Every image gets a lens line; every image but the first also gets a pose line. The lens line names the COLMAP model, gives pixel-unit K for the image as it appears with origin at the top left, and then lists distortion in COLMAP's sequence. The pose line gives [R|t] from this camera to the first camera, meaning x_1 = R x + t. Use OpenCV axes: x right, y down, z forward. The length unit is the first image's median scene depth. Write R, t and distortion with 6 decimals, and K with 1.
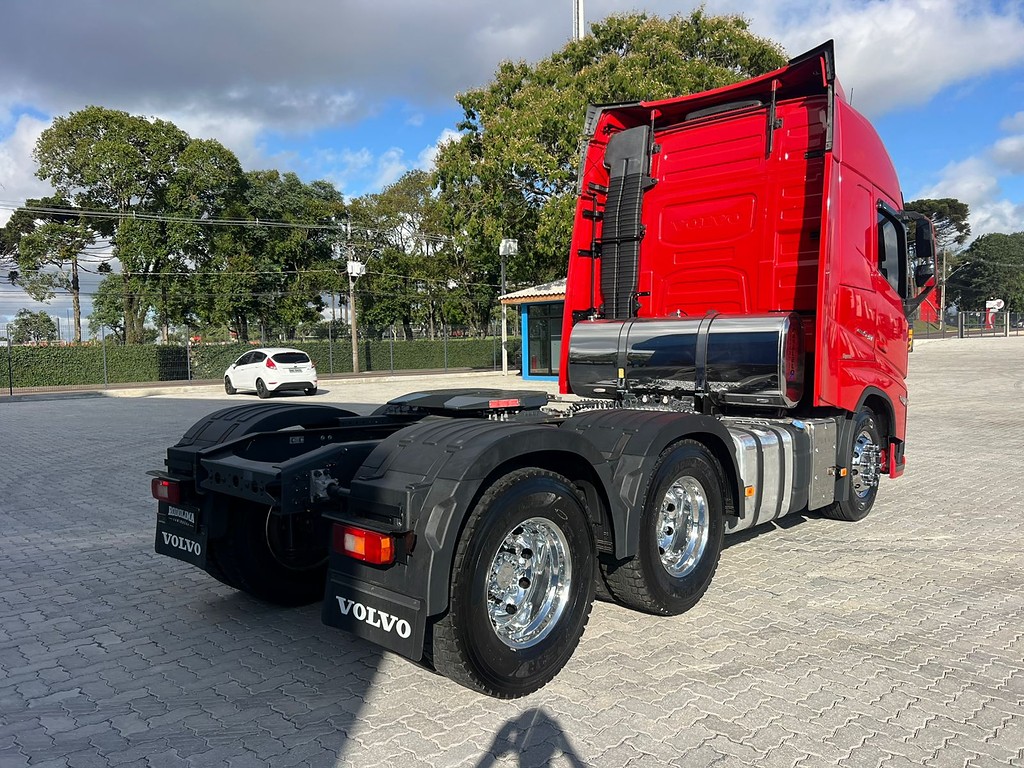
lens RADIAL K [[752.0, 0, 512.0], [0, 752.0, 384.0], [0, 0, 1]] dist [-0.005001, -0.002182]
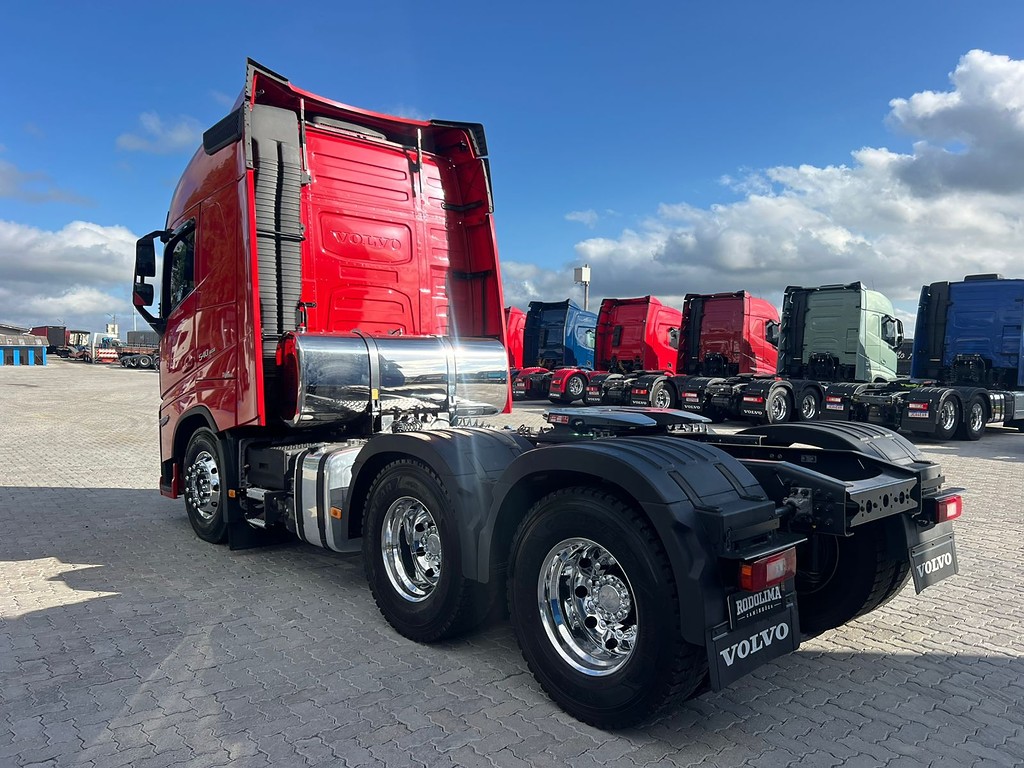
lens RADIAL K [[758.3, 0, 512.0], [0, 758.3, 384.0], [0, 0, 1]] dist [0.005685, -0.003916]
pose [[0.102651, -0.010141, 0.994666, -0.760845], [0.040915, 0.999145, 0.005964, -0.025537], [-0.993876, 0.040085, 0.102978, 0.753170]]
